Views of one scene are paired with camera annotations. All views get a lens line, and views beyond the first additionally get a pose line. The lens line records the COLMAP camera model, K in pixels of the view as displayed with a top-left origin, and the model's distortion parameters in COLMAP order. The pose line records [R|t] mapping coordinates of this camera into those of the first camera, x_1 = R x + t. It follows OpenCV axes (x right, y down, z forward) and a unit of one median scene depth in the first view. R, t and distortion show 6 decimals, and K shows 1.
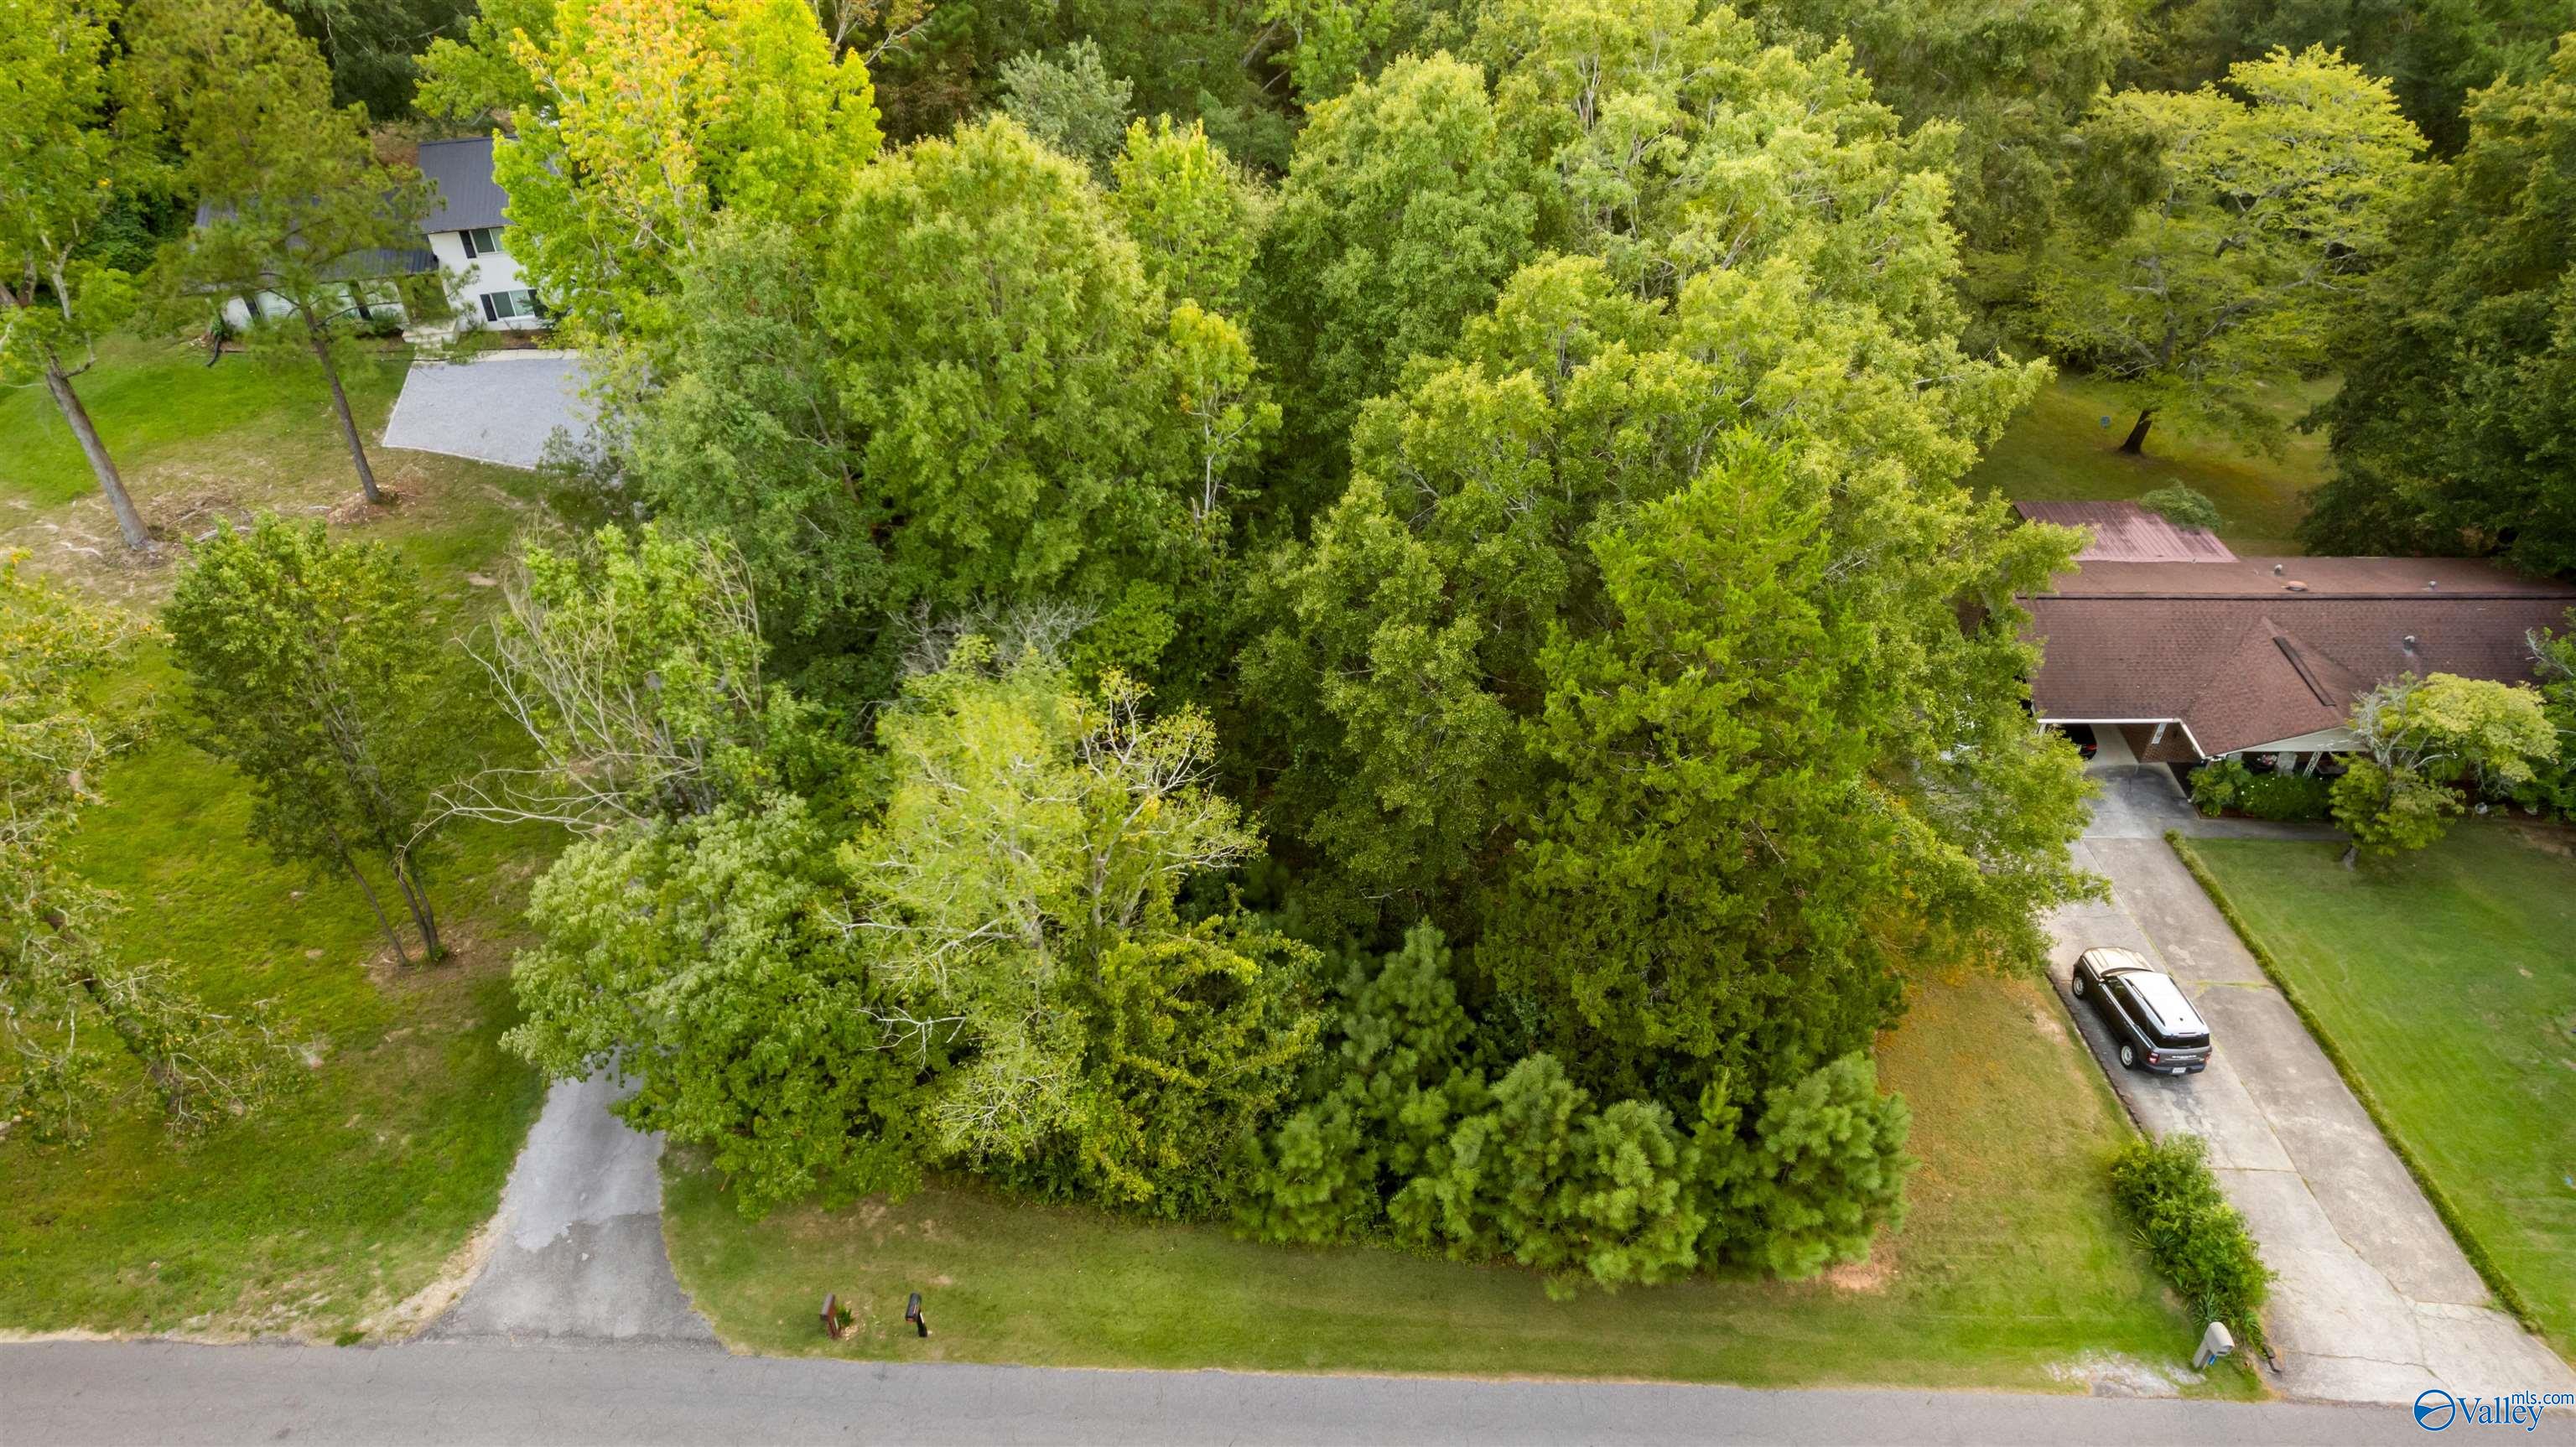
lens RADIAL K [[1668.3, 0, 1279.6], [0, 1668.3, 735.0], [0, 0, 1]] dist [-0.085217, 0.080592]
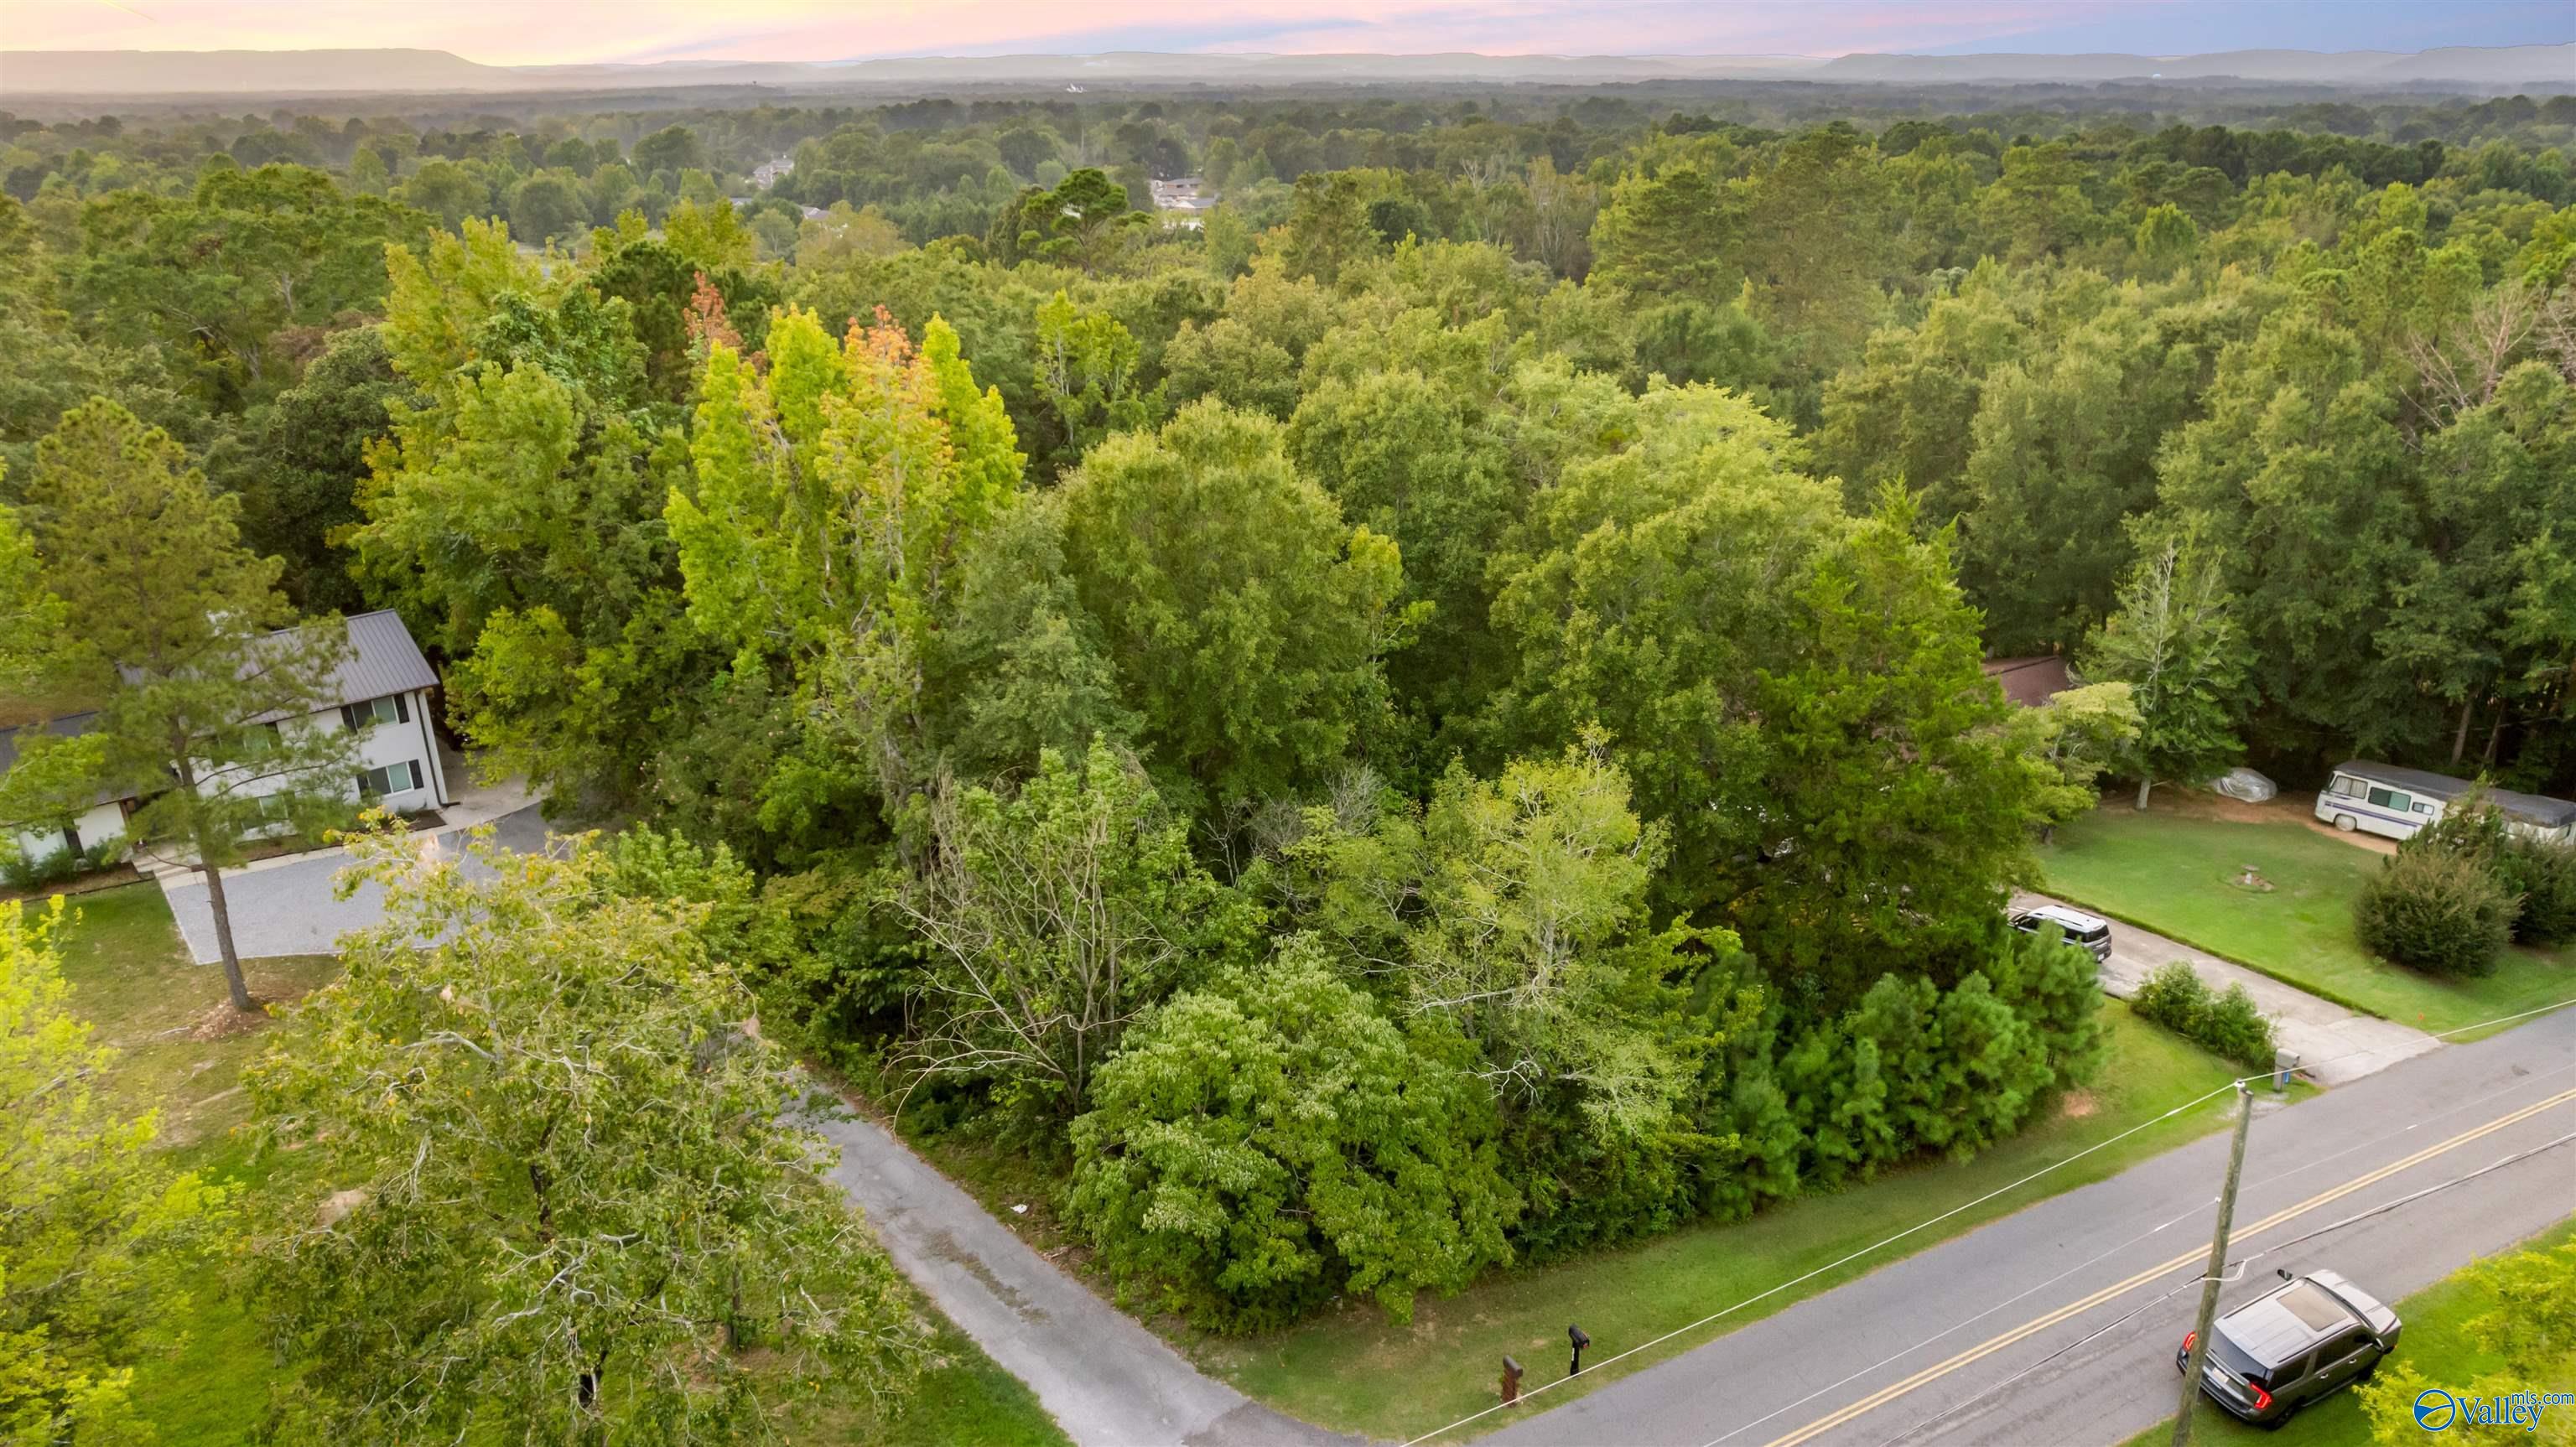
lens RADIAL K [[1668.3, 0, 1279.6], [0, 1668.3, 735.0], [0, 0, 1]] dist [-0.085217, 0.080592]
pose [[0.872790, -0.181598, 0.453057, -0.767675], [0.312386, 0.921034, -0.232618, 0.165702], [-0.375038, 0.344555, 0.860598, 0.011843]]
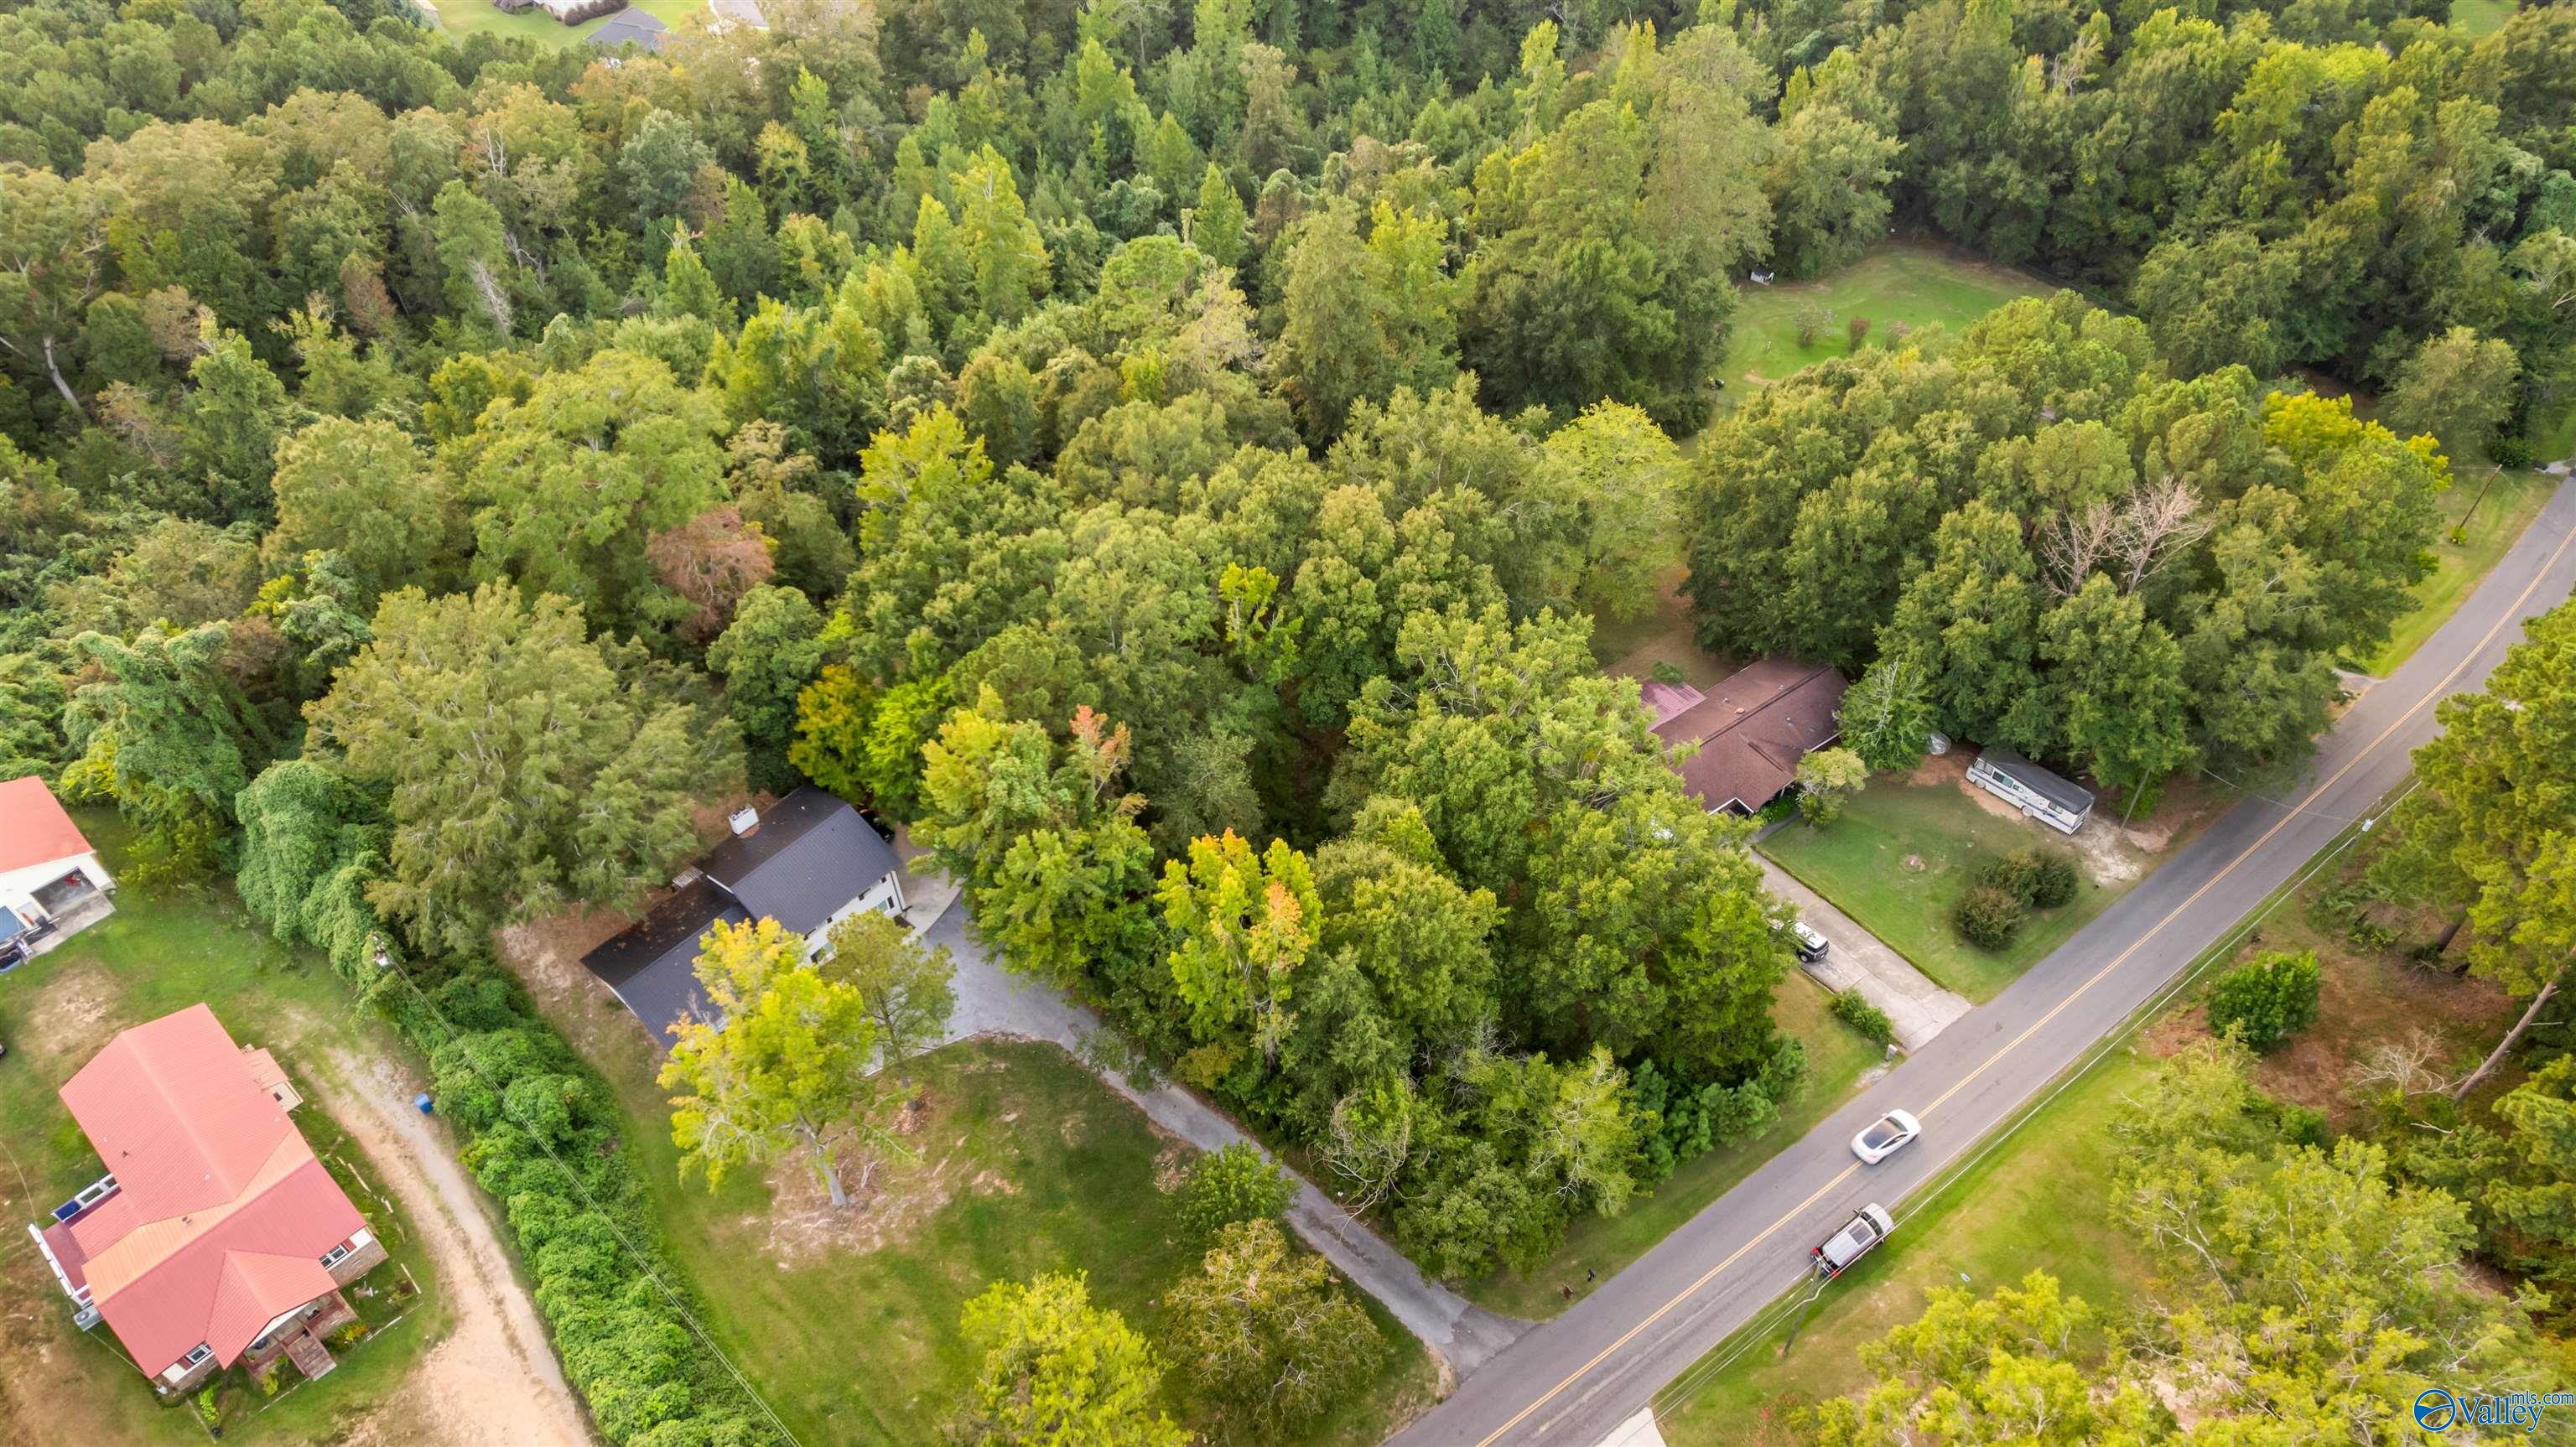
lens RADIAL K [[1668.3, 0, 1279.6], [0, 1668.3, 735.0], [0, 0, 1]] dist [-0.085217, 0.080592]
pose [[0.810665, -0.428868, 0.398615, -1.337126], [0.381280, 0.903337, 0.196486, -1.207780], [-0.444350, -0.007300, 0.895823, -1.261254]]
